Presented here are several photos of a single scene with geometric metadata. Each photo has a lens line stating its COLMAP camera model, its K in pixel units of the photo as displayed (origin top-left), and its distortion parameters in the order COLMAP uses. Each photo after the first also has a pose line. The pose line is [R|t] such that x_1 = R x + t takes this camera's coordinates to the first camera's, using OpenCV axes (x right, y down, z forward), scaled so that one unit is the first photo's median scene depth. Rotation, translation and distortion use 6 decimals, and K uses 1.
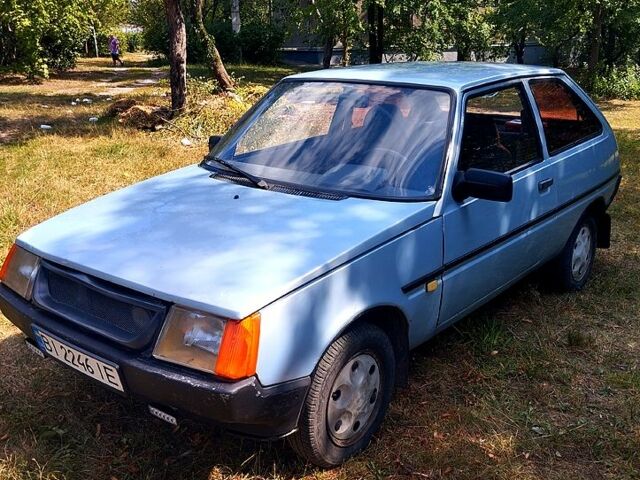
lens RADIAL K [[665.8, 0, 320.0], [0, 665.8, 240.0], [0, 0, 1]] dist [0.011097, -0.008323]
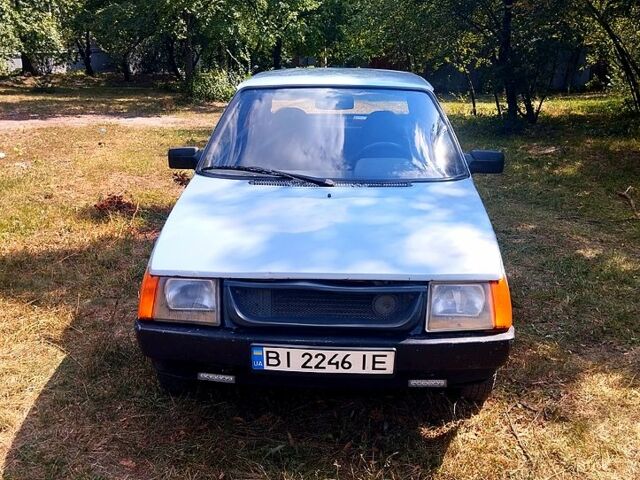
lens RADIAL K [[675.8, 0, 320.0], [0, 675.8, 240.0], [0, 0, 1]] dist [0.008696, -0.026904]
pose [[0.814332, -0.159567, 0.558034, -0.810582], [0.166774, 0.985249, 0.038356, -0.040667], [-0.555923, 0.061832, 0.828931, 0.115198]]
